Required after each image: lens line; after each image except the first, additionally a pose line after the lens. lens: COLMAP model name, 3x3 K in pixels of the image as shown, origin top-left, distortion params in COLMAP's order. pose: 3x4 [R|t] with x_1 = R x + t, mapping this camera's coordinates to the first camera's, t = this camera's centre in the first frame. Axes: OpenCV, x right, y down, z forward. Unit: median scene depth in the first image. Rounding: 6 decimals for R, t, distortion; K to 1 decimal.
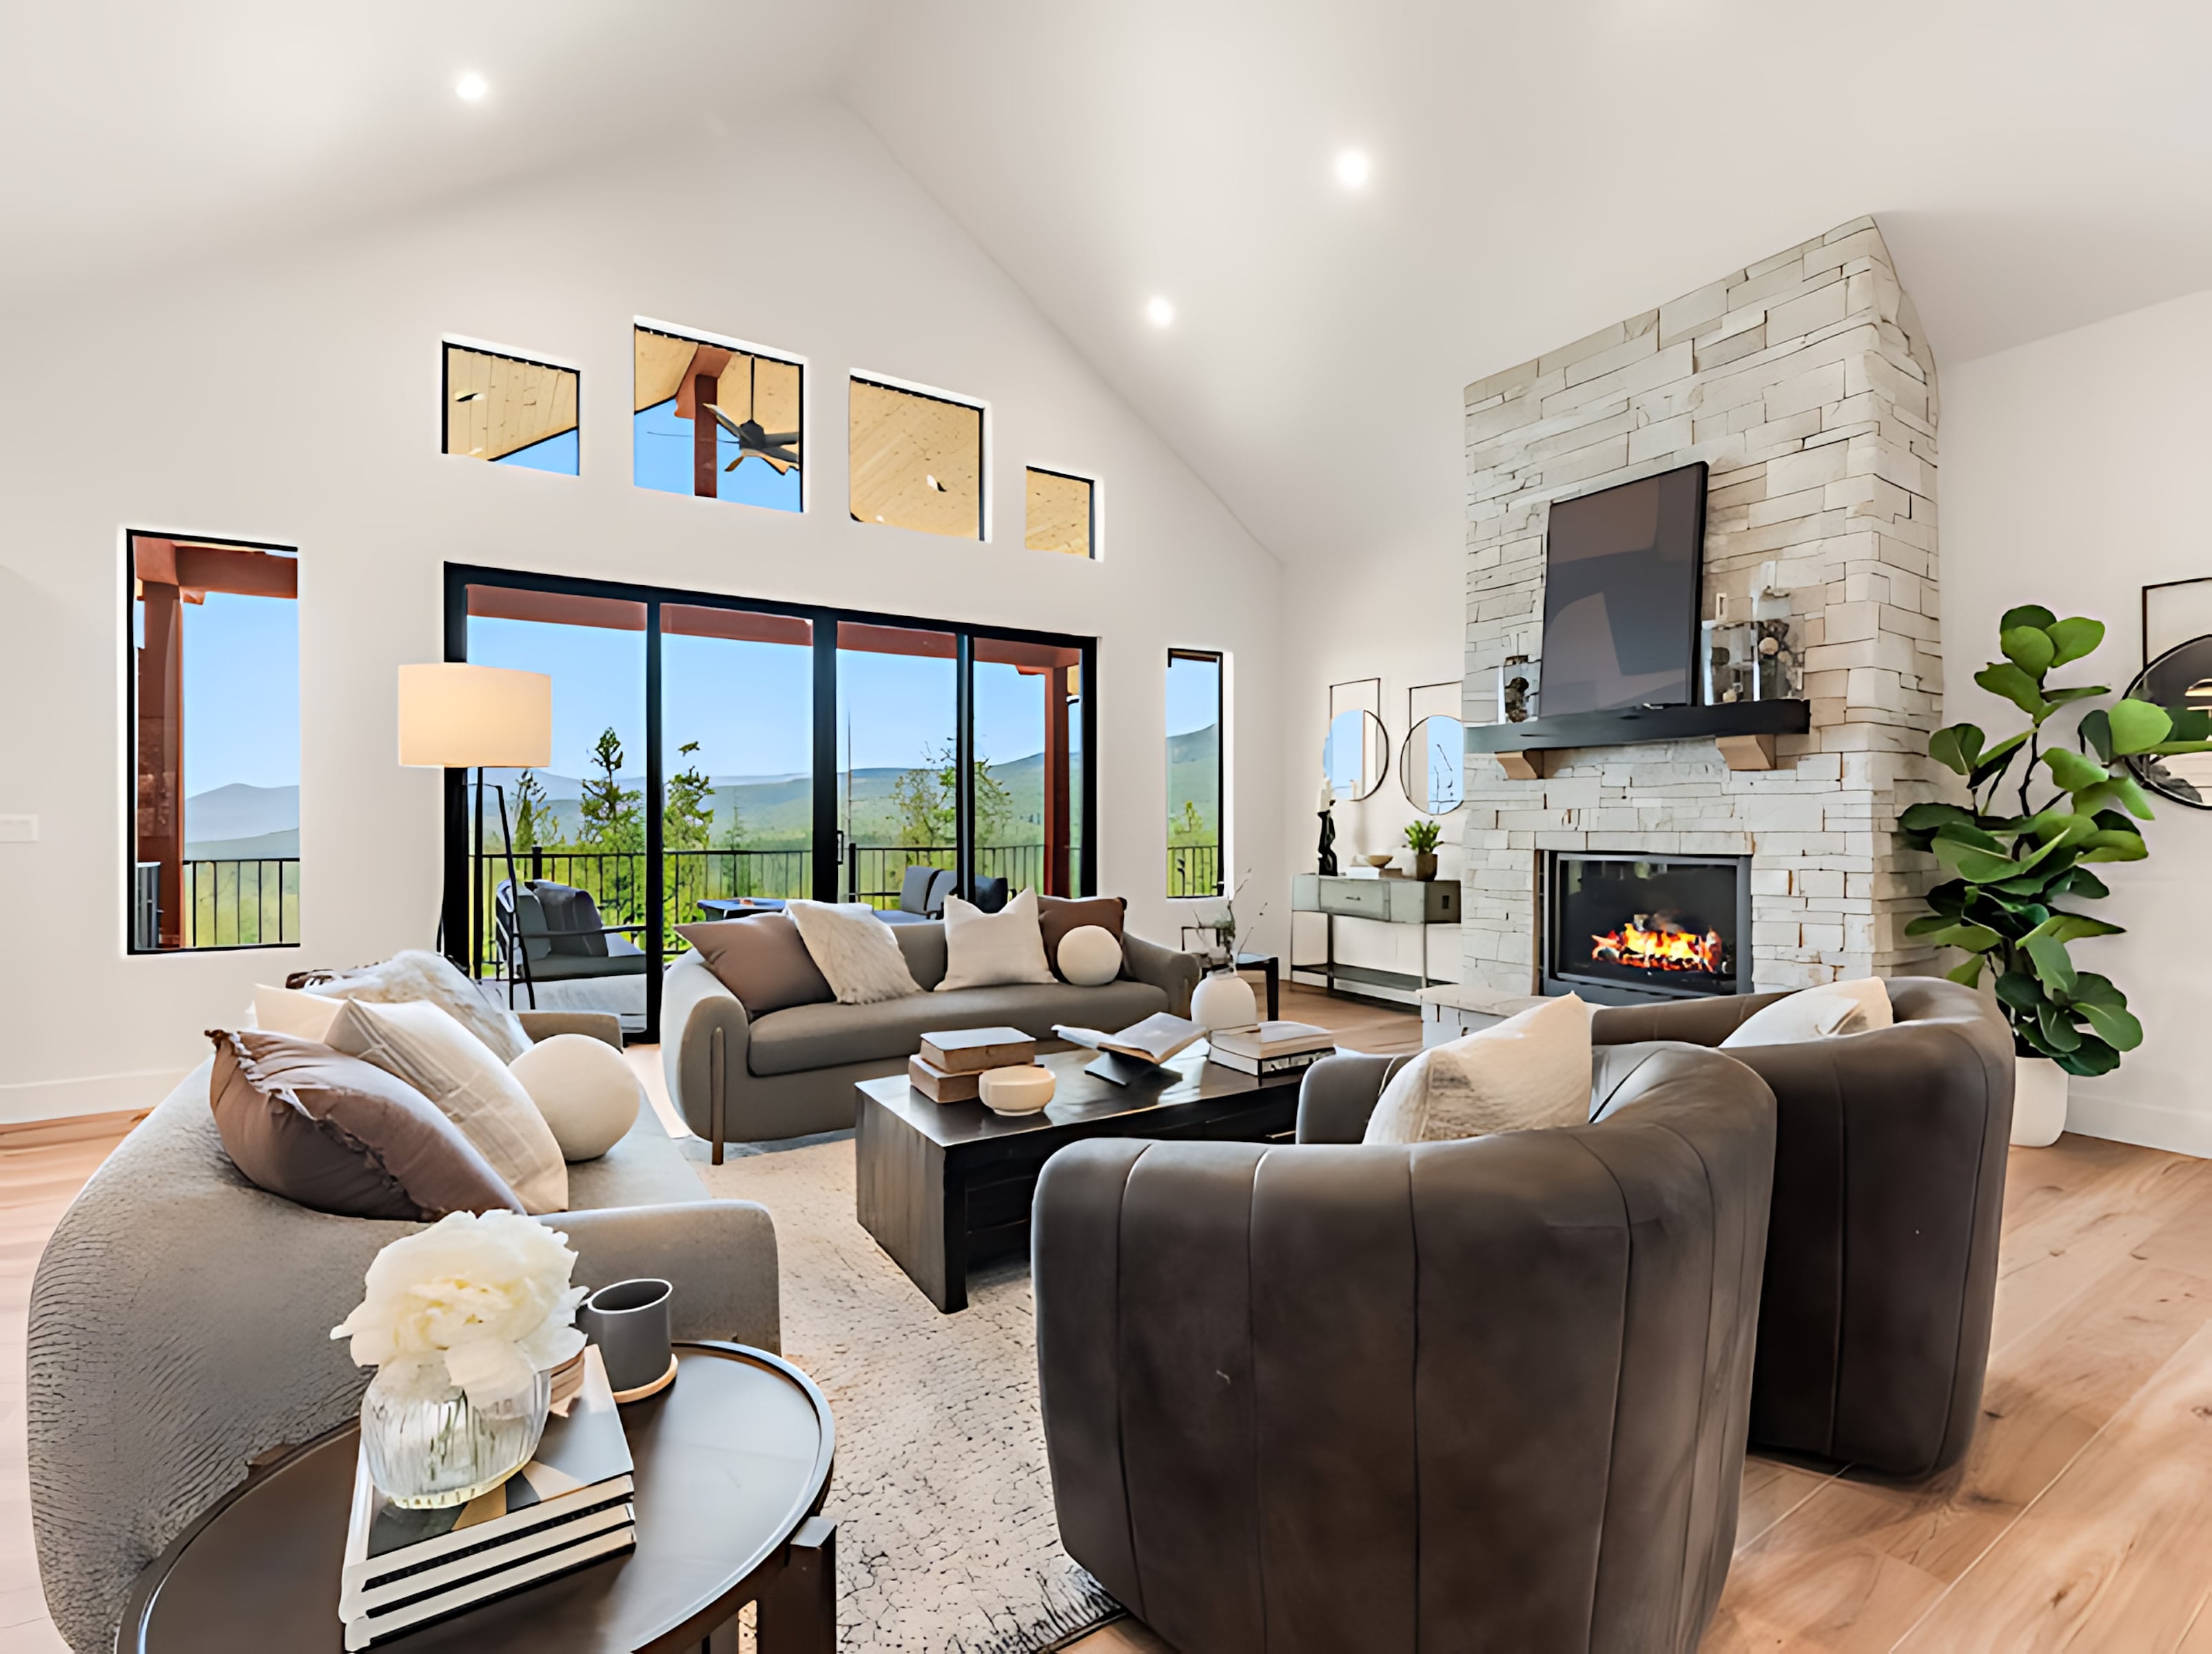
lens RADIAL K [[1009.9, 0, 1152.6], [0, 1009.9, 820.3], [0, 0, 1]] dist [-0.001789, 0.000138]
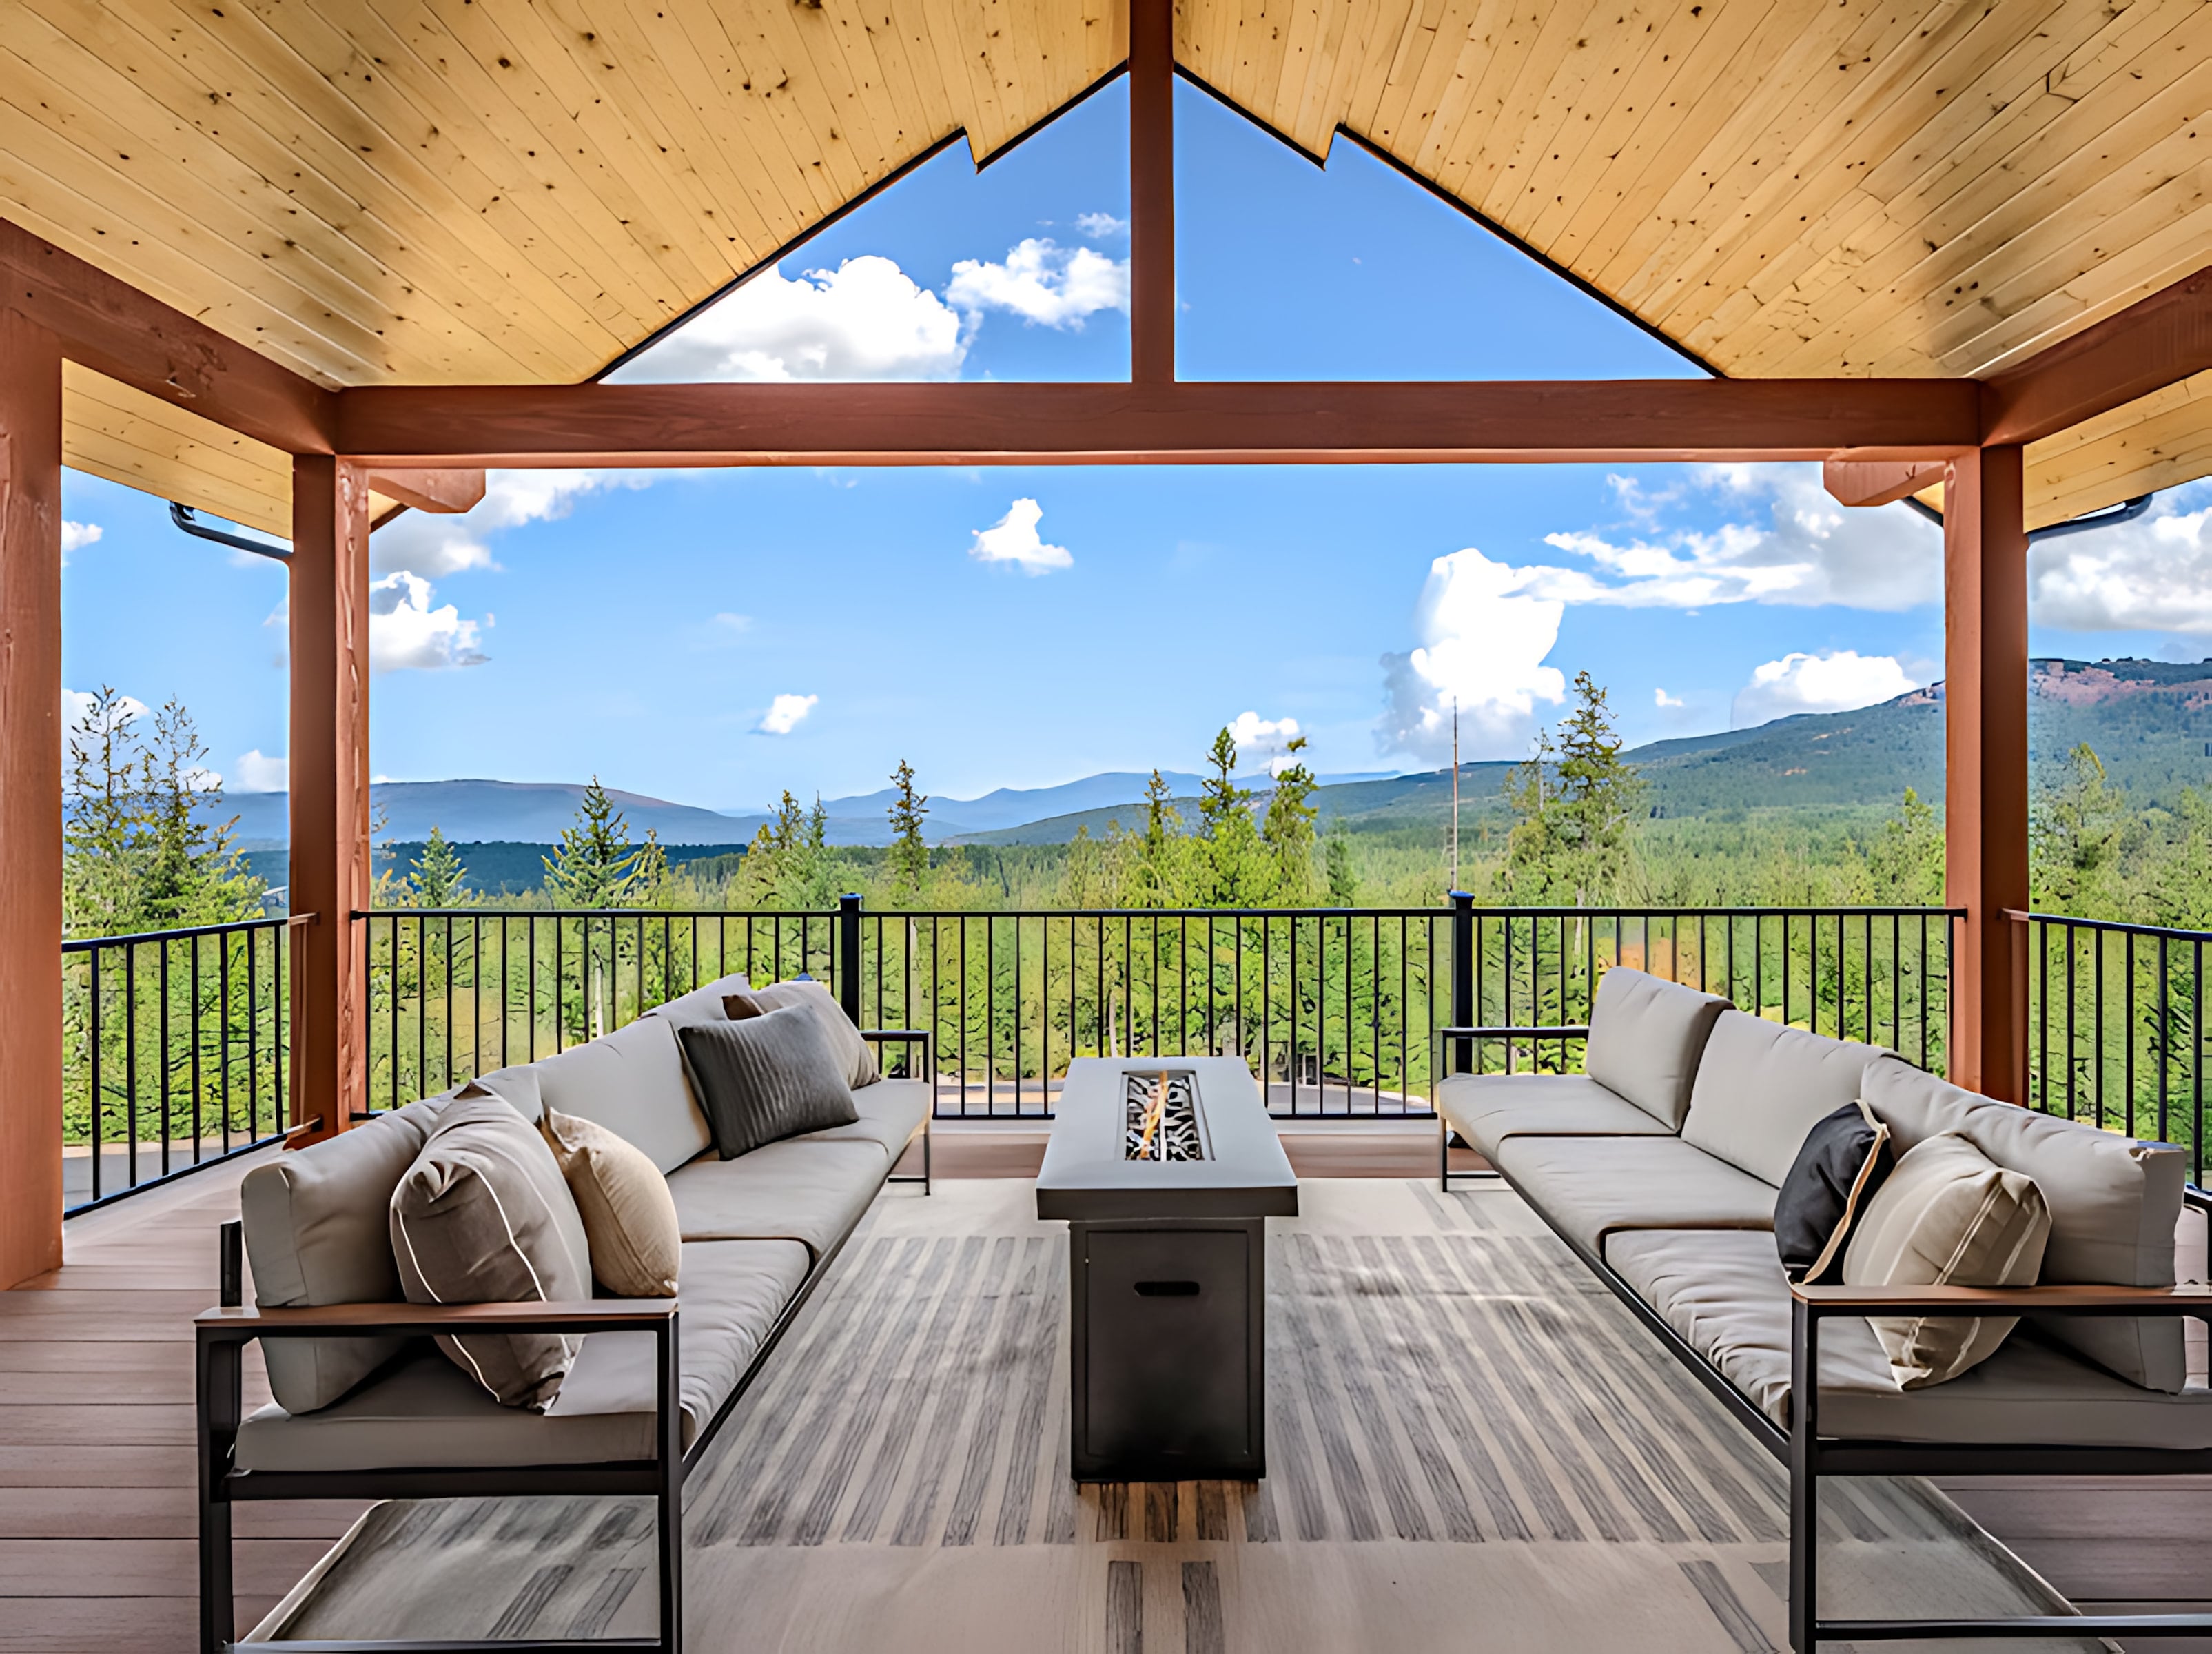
lens RADIAL K [[1009.9, 0, 1152.6], [0, 1009.9, 820.3], [0, 0, 1]] dist [-0.001789, 0.000138]
pose [[0.831709, -0.004148, -0.555196, -0.037965], [0.007575, 0.999964, 0.003877, -0.002524], [0.555160, -0.007430, 0.831710, 0.124815]]
